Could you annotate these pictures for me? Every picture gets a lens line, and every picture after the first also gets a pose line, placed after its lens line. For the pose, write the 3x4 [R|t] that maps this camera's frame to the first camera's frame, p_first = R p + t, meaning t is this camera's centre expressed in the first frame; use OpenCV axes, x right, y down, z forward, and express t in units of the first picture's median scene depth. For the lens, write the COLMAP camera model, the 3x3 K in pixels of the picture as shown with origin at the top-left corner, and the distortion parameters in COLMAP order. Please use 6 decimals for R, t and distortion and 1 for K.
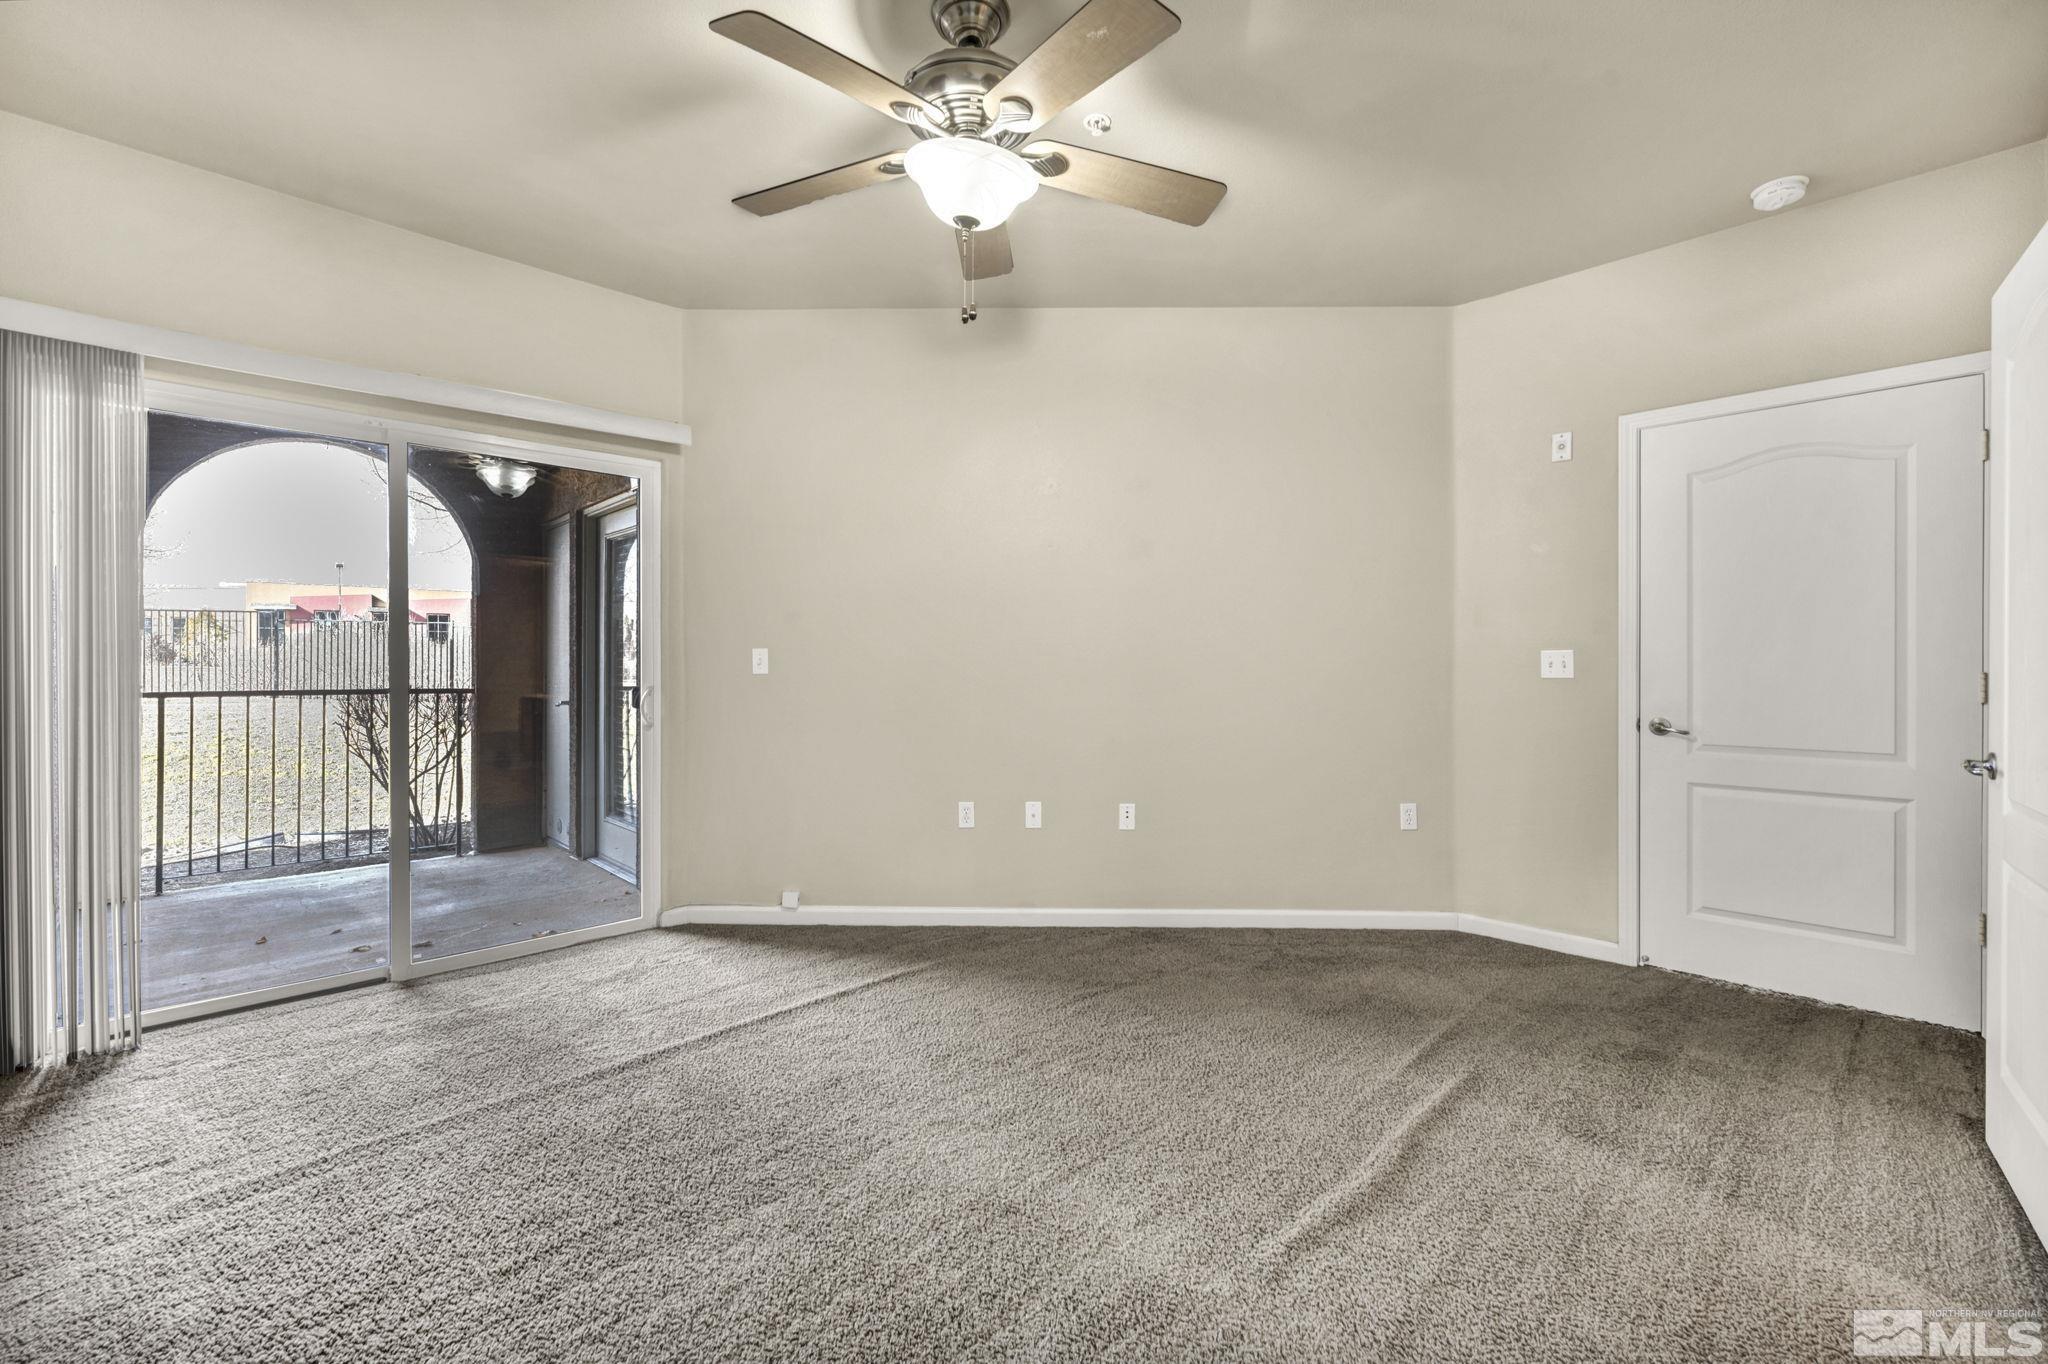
lens RADIAL K [[880.5, 0, 1041.3], [0, 880.5, 670.2], [0, 0, 1]] dist [-0.000593, -0.000915]
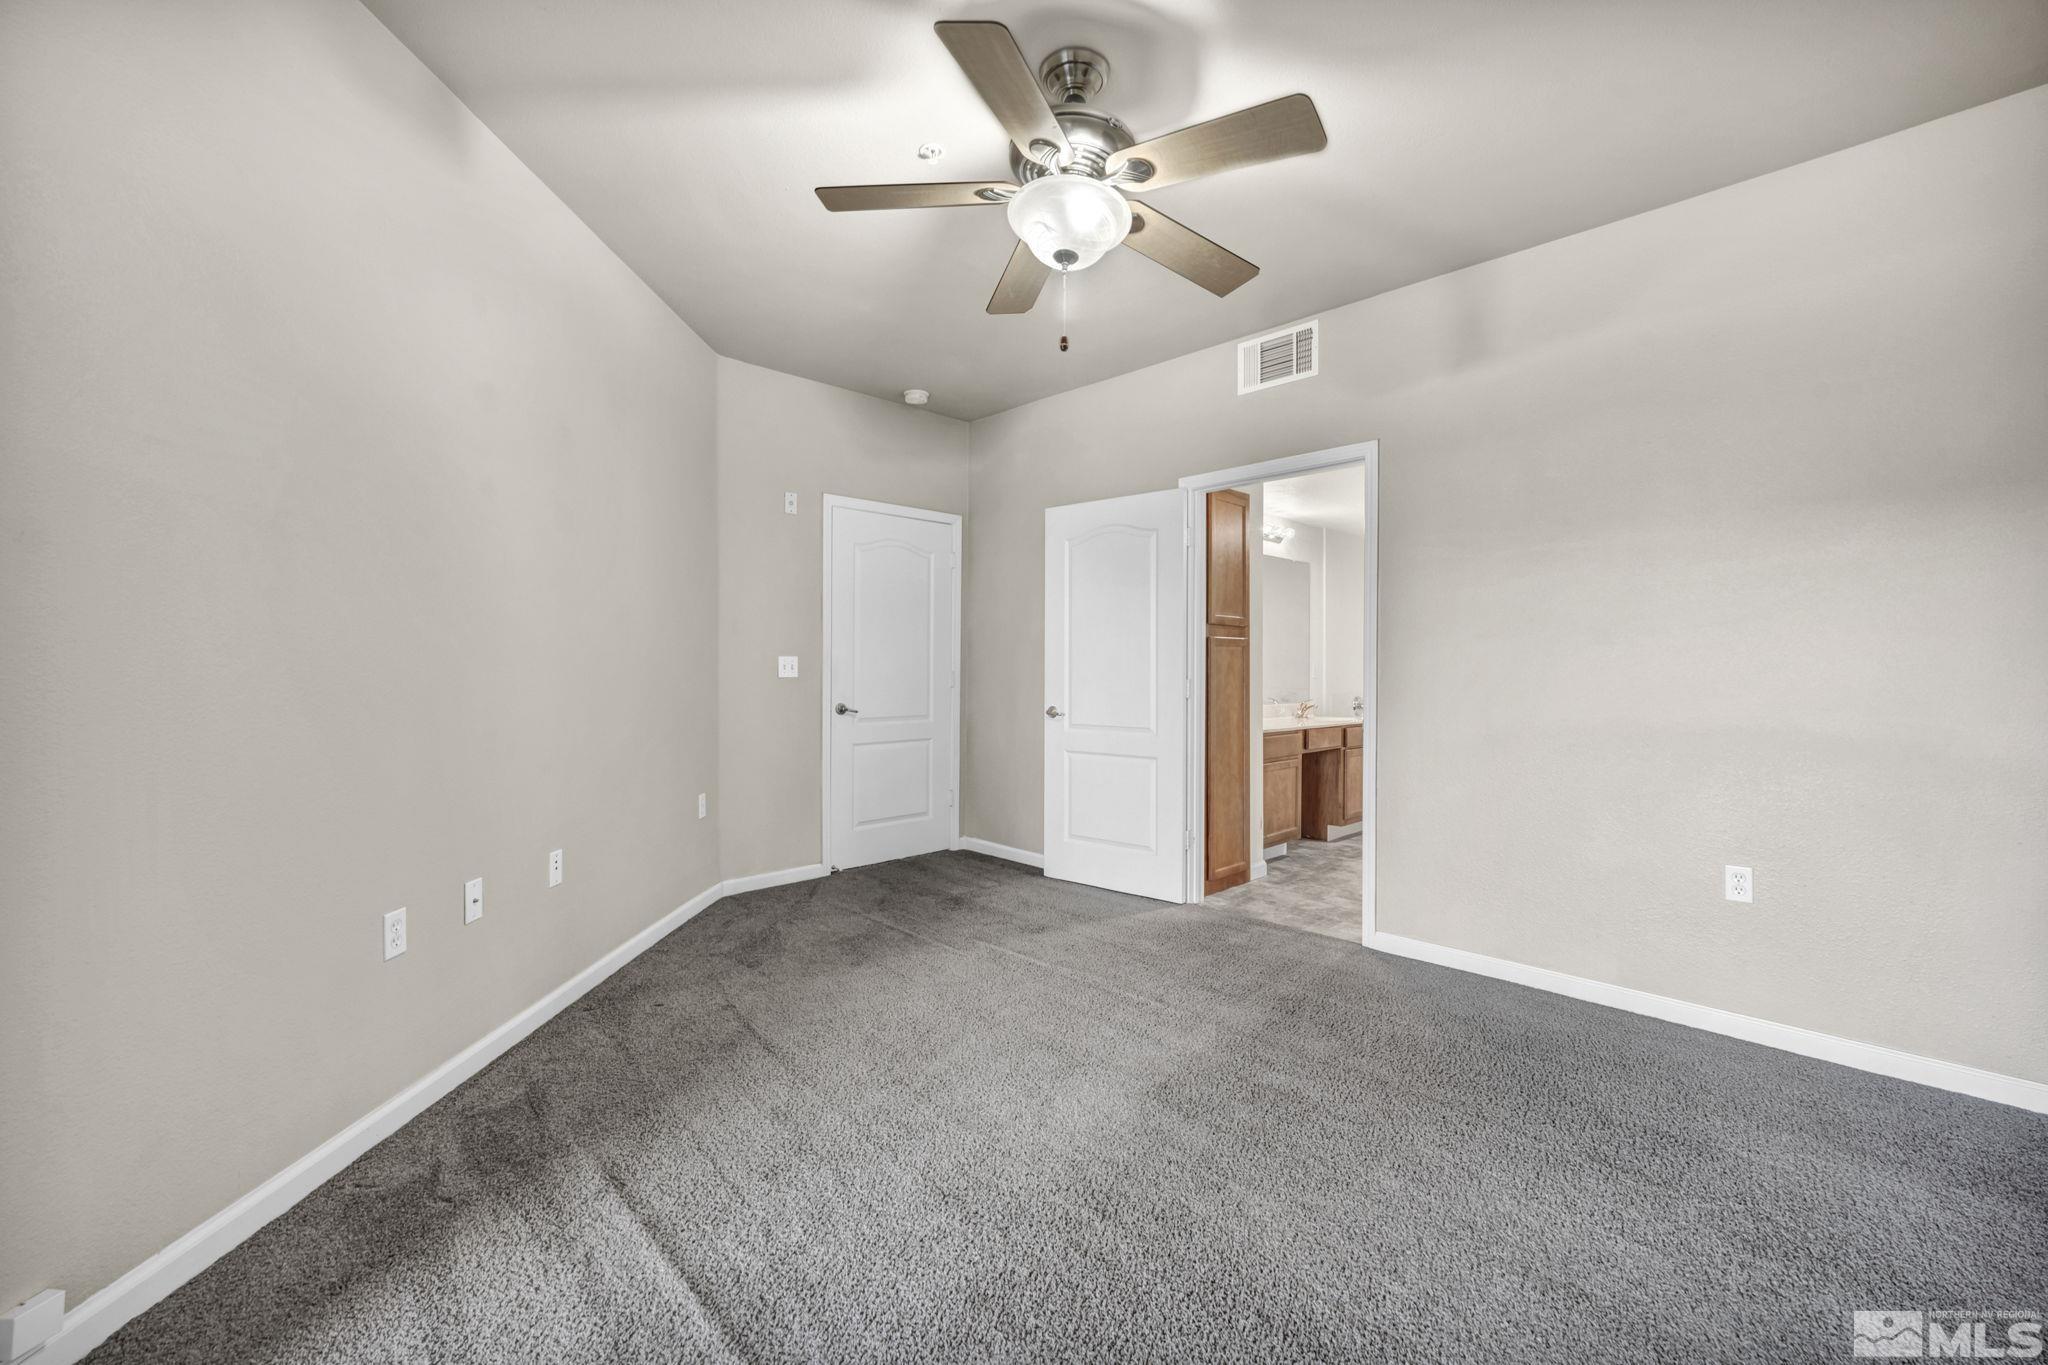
lens RADIAL K [[880.5, 0, 1026.4], [0, 880.5, 664.2], [0, 0, 1]] dist [-0.000593, -0.000915]
pose [[-0.046192, 0.001623, 0.998931, -0.814466], [-0.007504, 0.999970, -0.001972, -0.012139], [-0.998904, -0.007587, -0.046178, 0.761642]]
